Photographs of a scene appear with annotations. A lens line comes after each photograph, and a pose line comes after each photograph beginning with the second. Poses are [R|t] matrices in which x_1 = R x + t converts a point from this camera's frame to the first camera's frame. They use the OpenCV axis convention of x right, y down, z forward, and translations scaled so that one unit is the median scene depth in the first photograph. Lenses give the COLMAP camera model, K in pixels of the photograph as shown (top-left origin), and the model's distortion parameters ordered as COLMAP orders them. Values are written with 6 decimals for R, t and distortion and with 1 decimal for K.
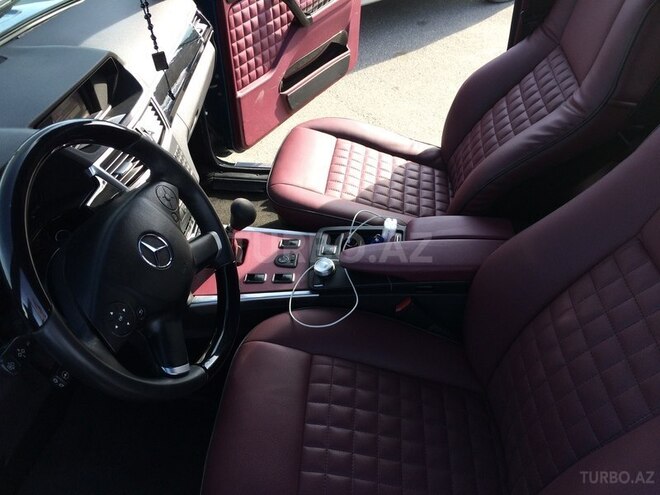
lens RADIAL K [[572.9, 0, 330.9], [0, 572.9, 247.9], [0, 0, 1]] dist [0.057448, -0.097674]
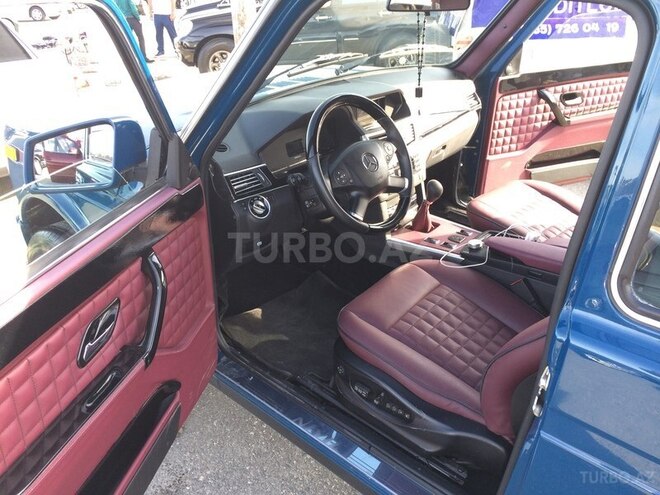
lens RADIAL K [[572.9, 0, 329.1], [0, 572.9, 247.3], [0, 0, 1]] dist [0.057448, -0.097674]
pose [[0.822515, 0.287853, -0.490520, 0.259407], [-0.384047, 0.917242, -0.105710, 0.218222], [0.419497, 0.275331, 0.864994, -0.279812]]
